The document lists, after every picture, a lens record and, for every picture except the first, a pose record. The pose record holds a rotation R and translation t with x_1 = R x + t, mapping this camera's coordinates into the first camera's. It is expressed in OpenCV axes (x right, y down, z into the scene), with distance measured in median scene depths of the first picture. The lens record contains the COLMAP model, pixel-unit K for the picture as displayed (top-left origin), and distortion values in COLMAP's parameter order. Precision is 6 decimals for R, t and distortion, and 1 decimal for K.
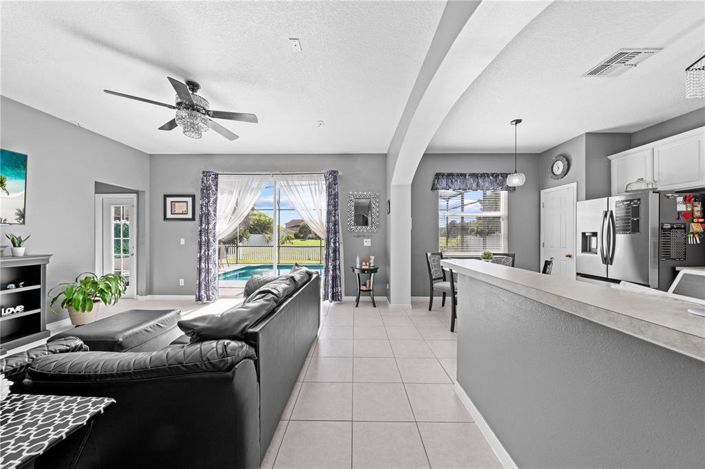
lens RADIAL K [[238.4, 0, 353.0], [0, 238.4, 233.6], [0, 0, 1]] dist [-0.003034, -0.000110]
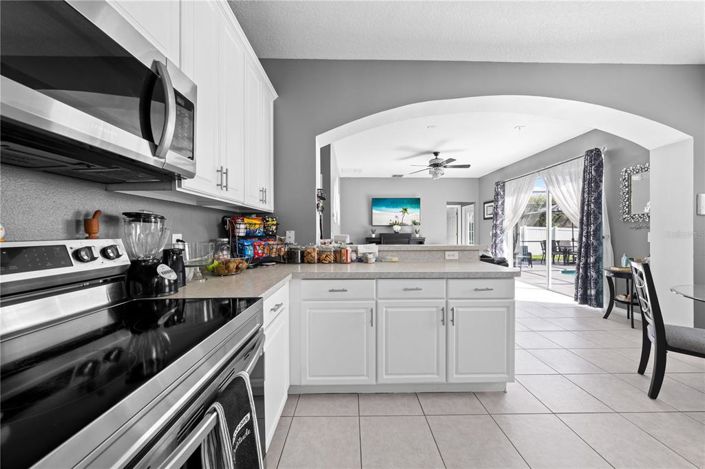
lens RADIAL K [[238.4, 0, 353.8], [0, 238.4, 233.5], [0, 0, 1]] dist [-0.003034, -0.000110]
pose [[0.024193, 0.009198, -0.999665, 0.725718], [0.008565, 0.999919, 0.009408, 0.012213], [0.999671, -0.008790, 0.024112, 0.142278]]
